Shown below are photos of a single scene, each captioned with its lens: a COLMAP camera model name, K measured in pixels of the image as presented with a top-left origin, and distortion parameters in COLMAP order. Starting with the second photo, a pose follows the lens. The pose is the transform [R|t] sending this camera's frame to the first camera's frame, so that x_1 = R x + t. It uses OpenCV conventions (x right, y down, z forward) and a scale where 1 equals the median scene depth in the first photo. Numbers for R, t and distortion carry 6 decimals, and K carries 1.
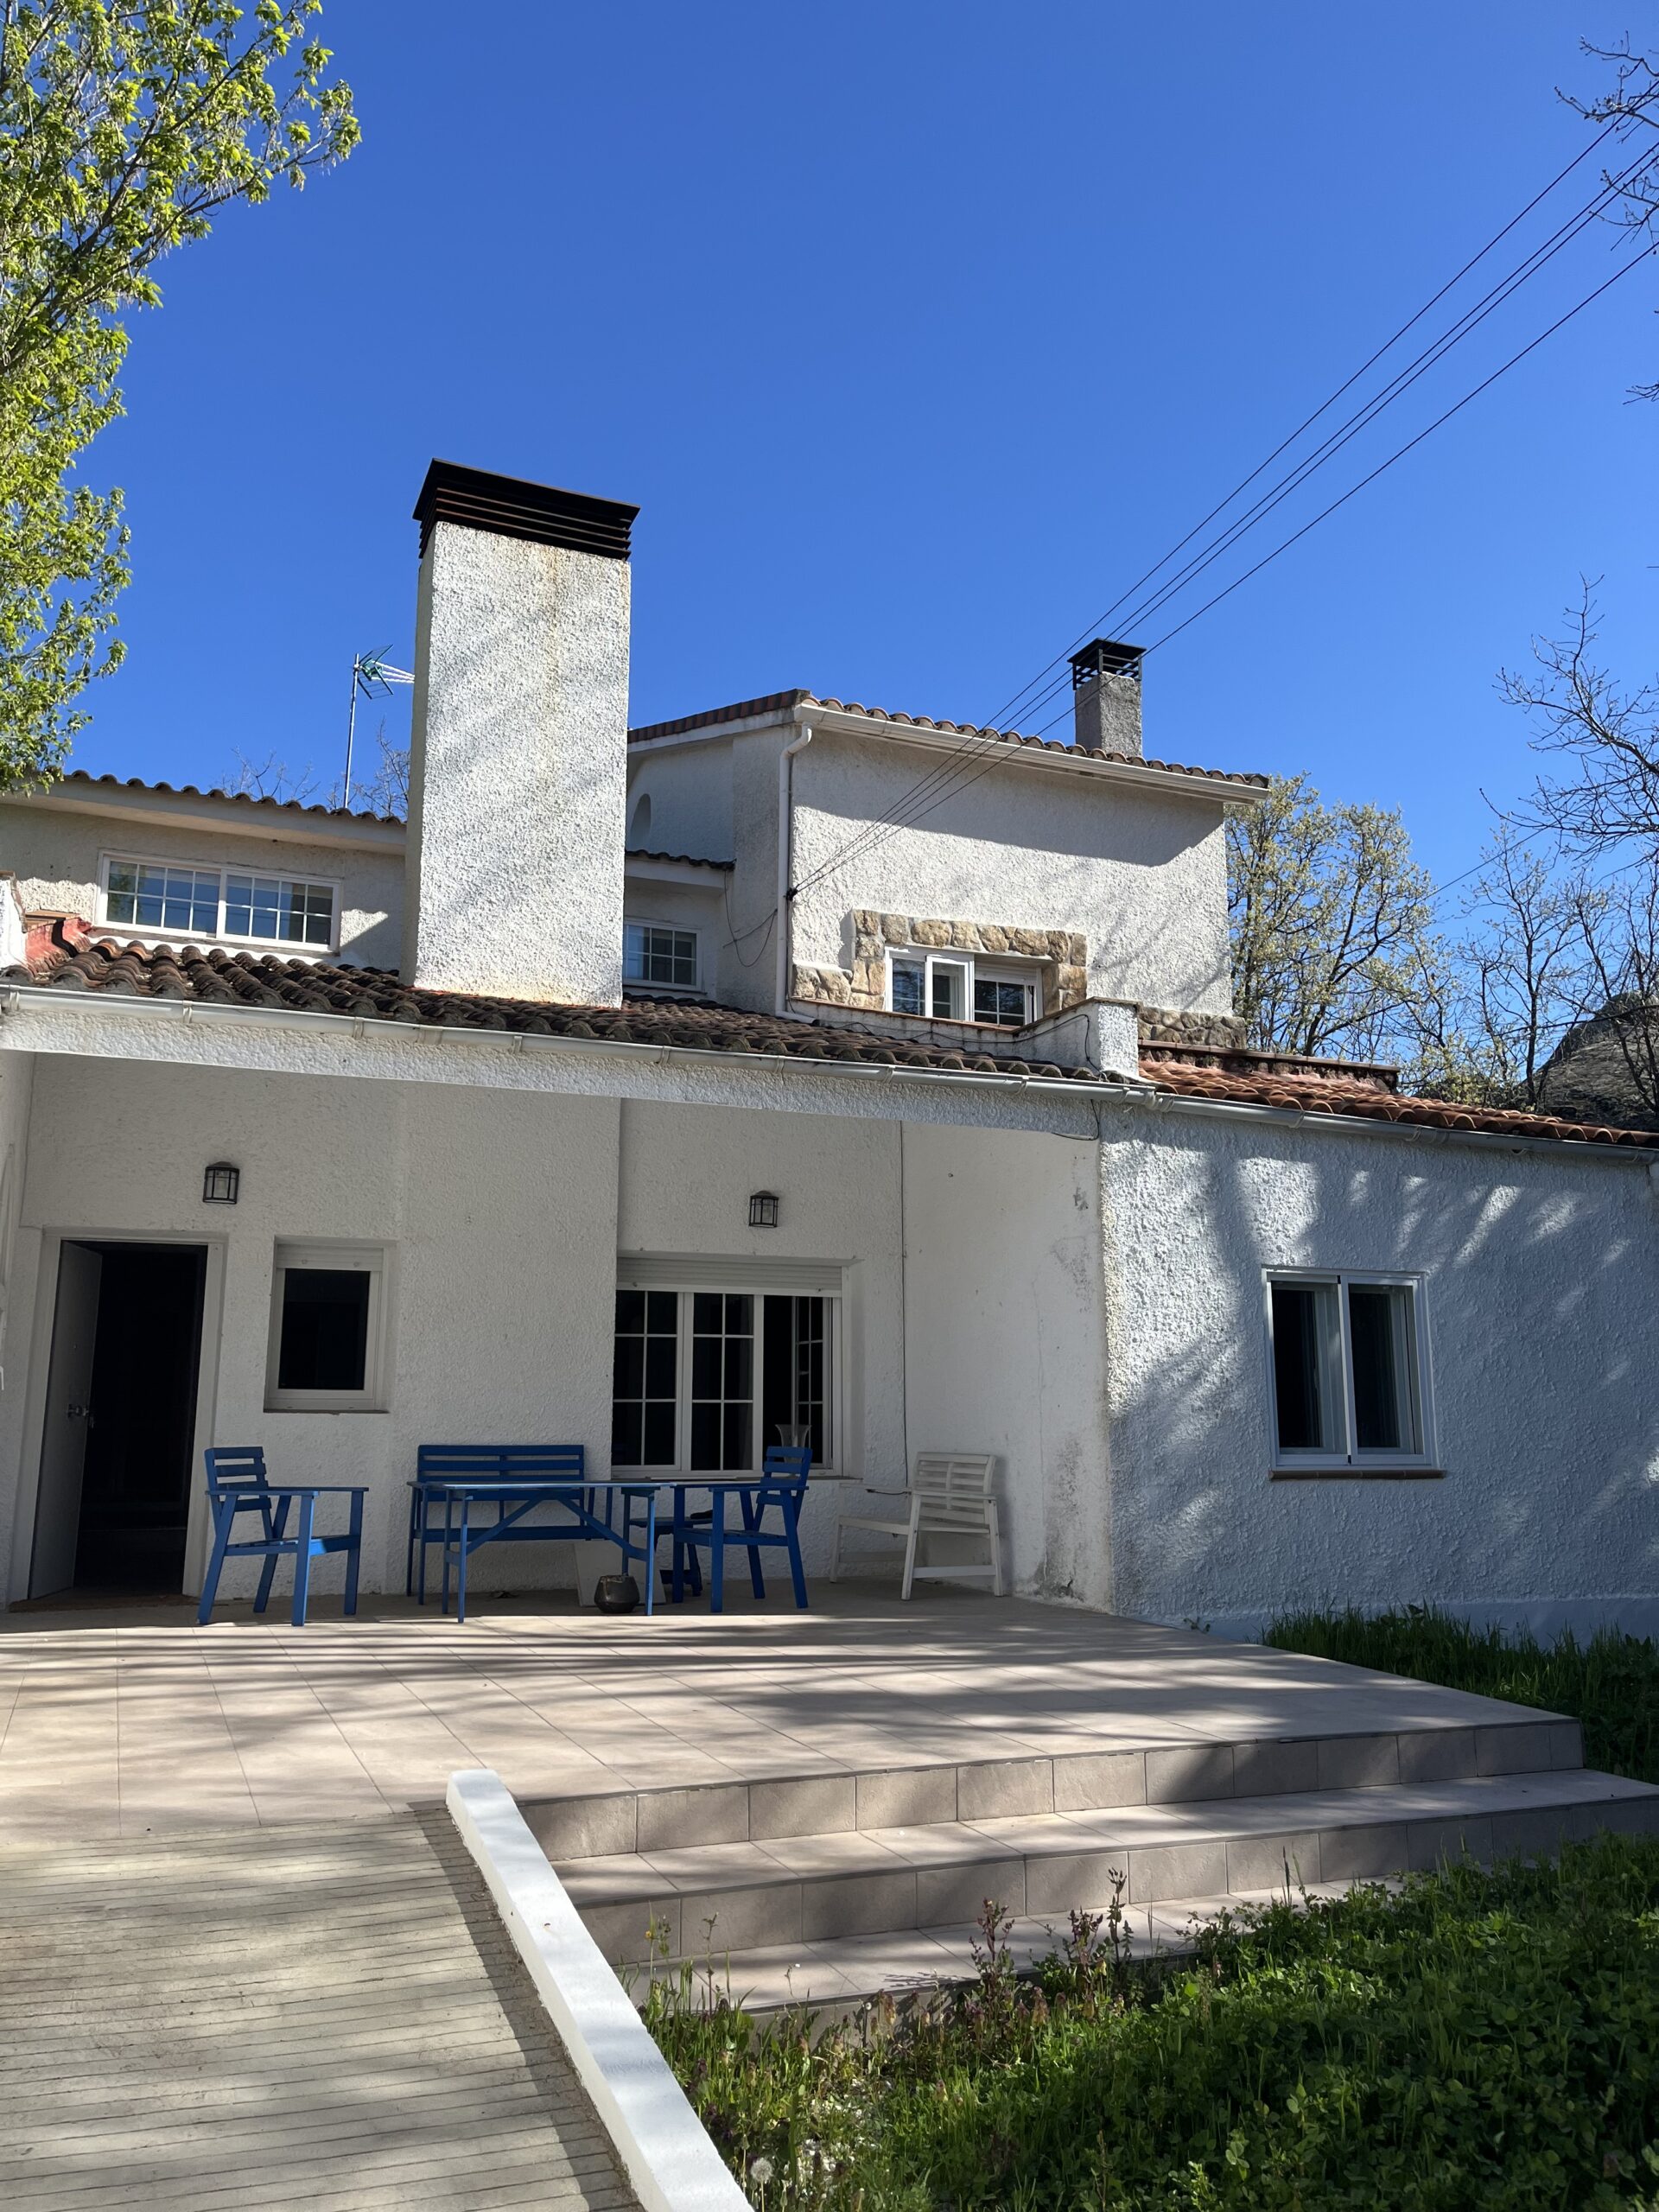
lens RADIAL K [[1711.2, 0, 837.9], [0, 1711.2, 1108.9], [0, 0, 1]] dist [0.075255, -0.101104]
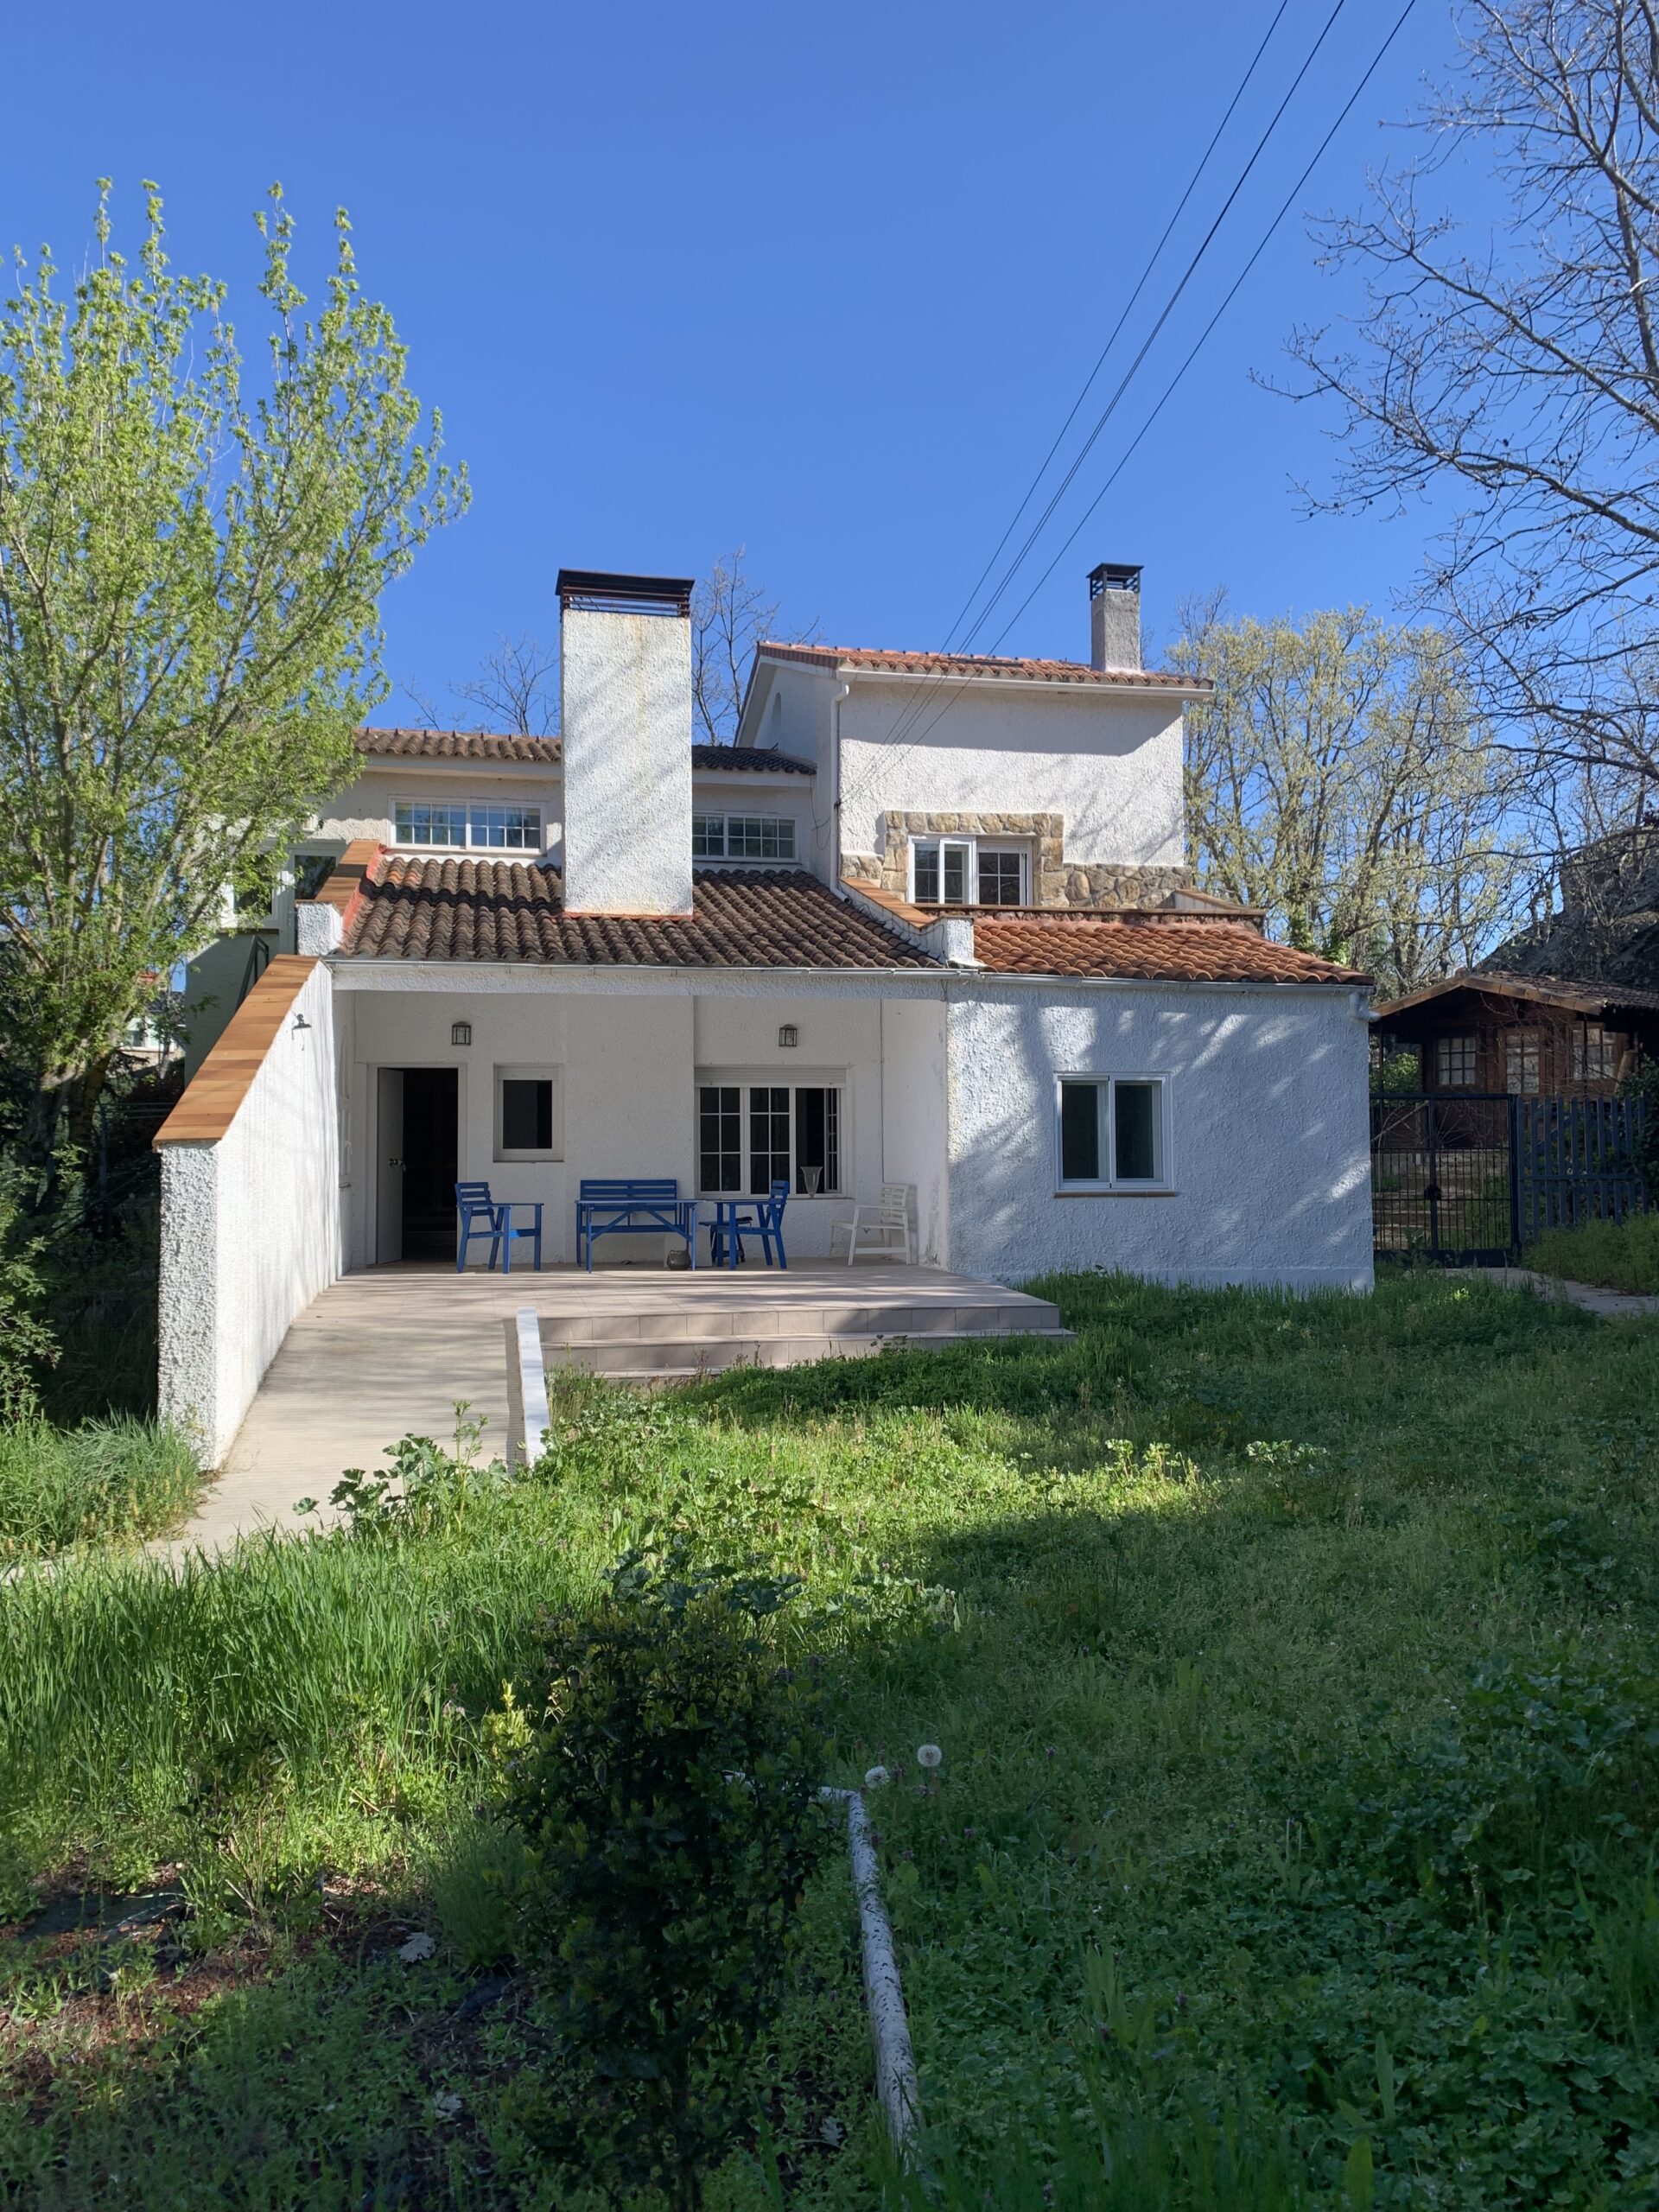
lens RADIAL K [[1656.8, 0, 829.5], [0, 1656.8, 1106.0], [0, 0, 1]] dist [0.117903, -0.134881]
pose [[0.983831, -0.013306, -0.178603, 0.278704], [0.040285, 0.988122, 0.148295, -0.107975], [0.174509, -0.153092, 0.972682, -0.528565]]
